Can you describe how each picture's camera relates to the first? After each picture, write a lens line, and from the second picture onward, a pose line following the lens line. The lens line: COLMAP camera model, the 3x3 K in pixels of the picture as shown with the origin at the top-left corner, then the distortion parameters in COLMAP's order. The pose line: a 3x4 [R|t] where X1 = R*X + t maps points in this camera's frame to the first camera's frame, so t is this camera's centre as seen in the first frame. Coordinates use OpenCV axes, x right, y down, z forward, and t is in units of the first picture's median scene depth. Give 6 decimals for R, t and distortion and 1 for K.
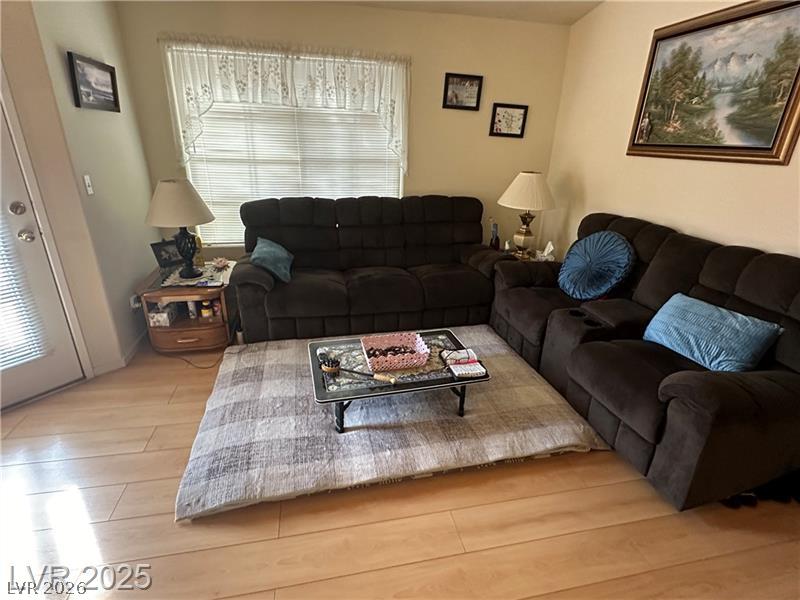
lens RADIAL K [[402.9, 0, 400.0], [0, 402.9, 300.0], [0, 0, 1]] dist [-0.002340, 0.000512]
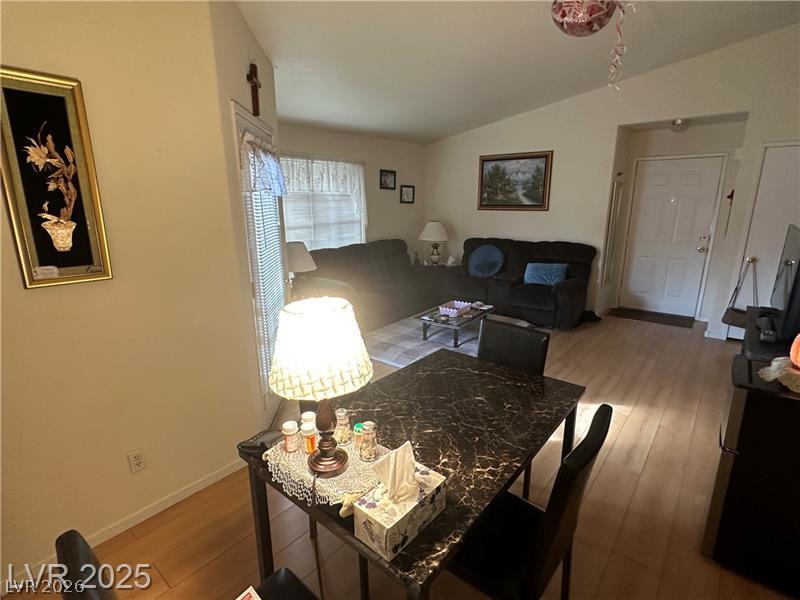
lens RADIAL K [[402.9, 0, 400.0], [0, 402.9, 300.0], [0, 0, 1]] dist [-0.002340, 0.000512]
pose [[0.782608, -0.188563, 0.593269, -1.115375], [0.262489, 0.964113, -0.039831, 0.072501], [-0.564467, 0.186899, 0.804018, -0.380915]]
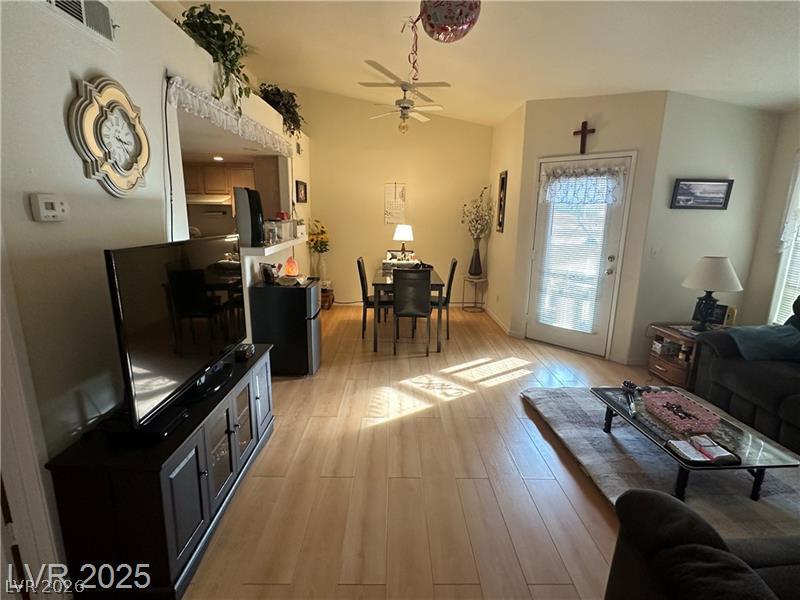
lens RADIAL K [[402.9, 0, 400.0], [0, 402.9, 300.0], [0, 0, 1]] dist [-0.002340, 0.000512]
pose [[-0.190097, 0.172968, -0.966408, 0.865491], [-0.388472, 0.890767, 0.235845, -0.078219], [0.901639, 0.420256, -0.102139, 0.250897]]
